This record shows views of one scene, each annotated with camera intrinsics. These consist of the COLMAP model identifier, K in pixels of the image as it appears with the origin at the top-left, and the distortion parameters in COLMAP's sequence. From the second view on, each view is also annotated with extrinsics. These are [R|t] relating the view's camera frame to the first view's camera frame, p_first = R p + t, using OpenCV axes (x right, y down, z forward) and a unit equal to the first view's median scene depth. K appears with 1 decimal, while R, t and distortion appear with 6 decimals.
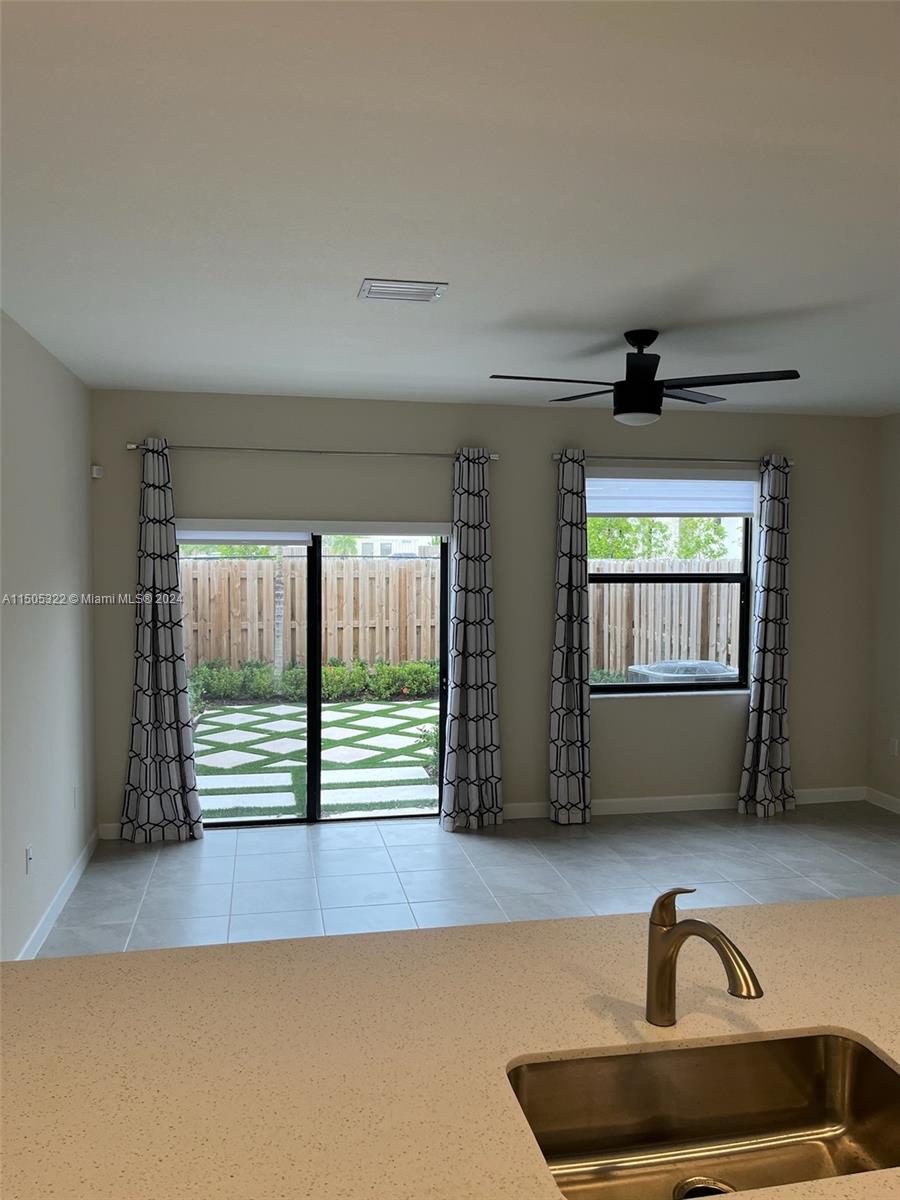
lens RADIAL K [[921.2, 0, 428.5], [0, 921.2, 589.6], [0, 0, 1]] dist [0.038790, -0.047879]
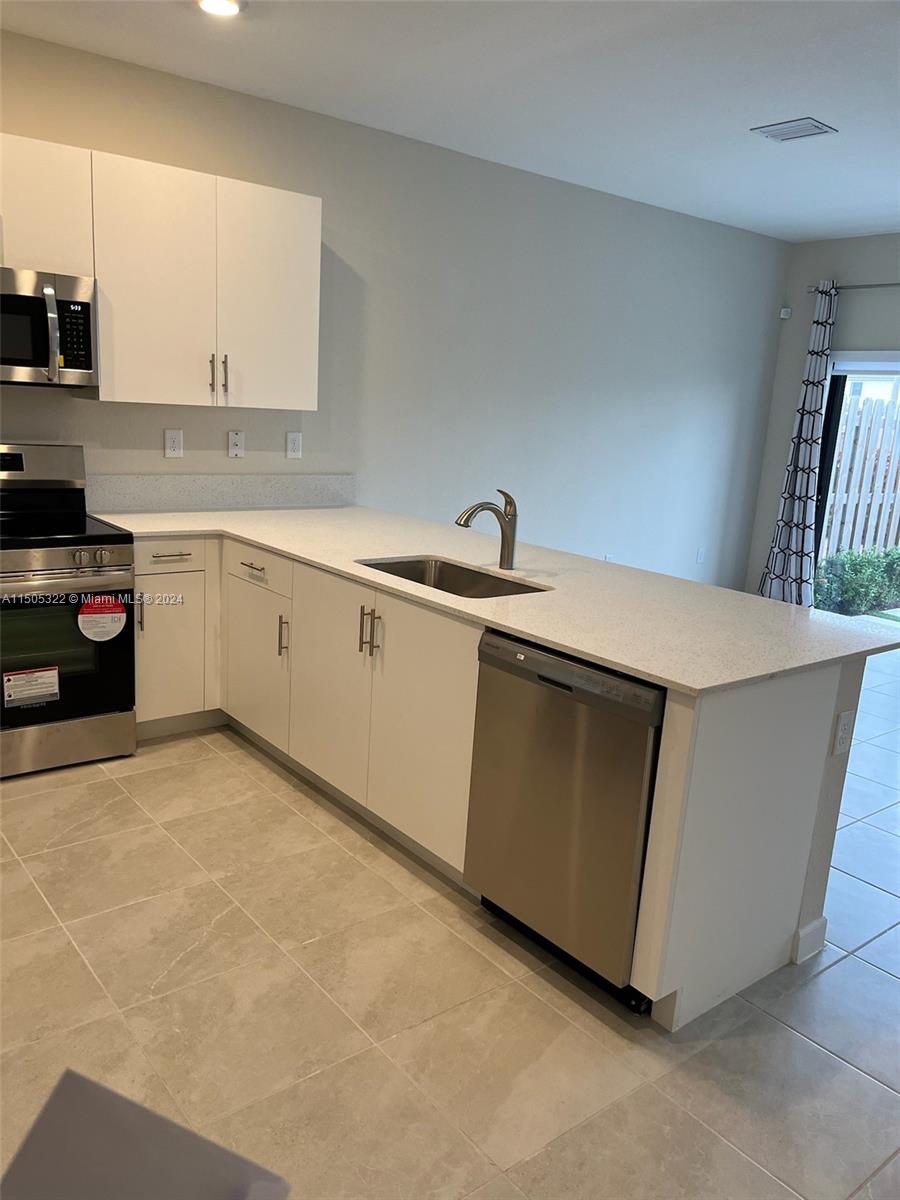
lens RADIAL K [[921.2, 0, 442.5], [0, 921.2, 573.7], [0, 0, 1]] dist [0.038790, -0.047879]
pose [[0.464963, 0.183940, -0.866012, 0.496357], [-0.096429, 0.982881, 0.156990, 0.056608], [0.880063, 0.010514, 0.474740, 0.006907]]
